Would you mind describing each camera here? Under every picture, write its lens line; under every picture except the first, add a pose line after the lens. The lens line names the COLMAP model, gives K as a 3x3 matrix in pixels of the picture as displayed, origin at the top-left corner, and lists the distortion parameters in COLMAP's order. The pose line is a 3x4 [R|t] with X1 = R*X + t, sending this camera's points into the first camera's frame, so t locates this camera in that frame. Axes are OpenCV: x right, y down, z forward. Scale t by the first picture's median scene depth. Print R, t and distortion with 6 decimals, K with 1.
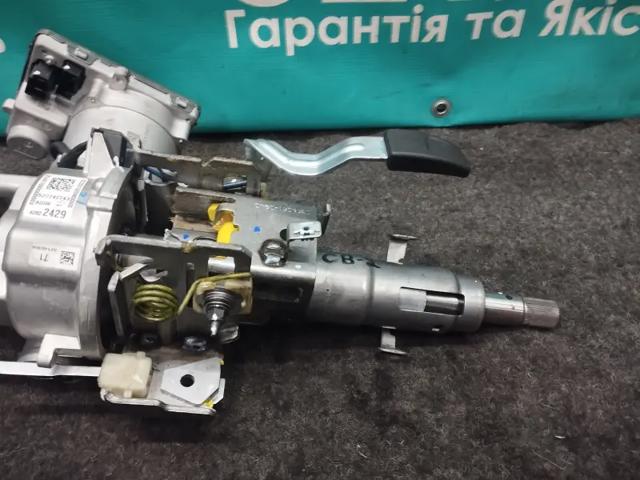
lens RADIAL K [[525.1, 0, 320.0], [0, 525.1, 240.0], [0, 0, 1]] dist [0.088371, -0.123295]
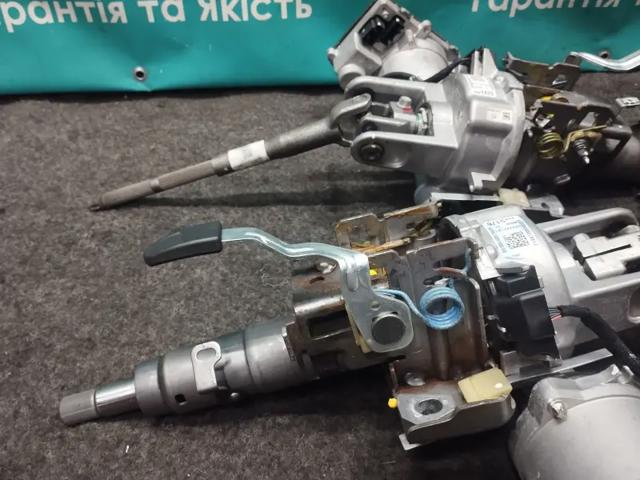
lens RADIAL K [[516.6, 0, 320.0], [0, 516.6, 240.0], [0, 0, 1]] dist [0.076970, -0.112368]
pose [[0.996970, -0.039203, 0.067181, -0.909688], [0.040580, 0.998991, -0.019254, 0.328548], [-0.066358, 0.021922, 0.997555, -0.437972]]
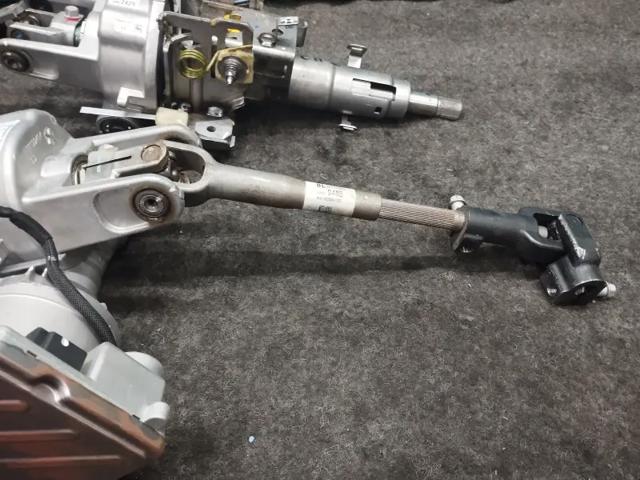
lens RADIAL K [[516.6, 0, 320.0], [0, 516.6, 240.0], [0, 0, 1]] dist [0.076970, -0.112368]
pose [[0.999814, 0.017935, 0.007084, 0.054923], [-0.018449, 0.996554, 0.080872, 0.409783], [-0.005609, -0.080988, 0.996699, -0.479891]]
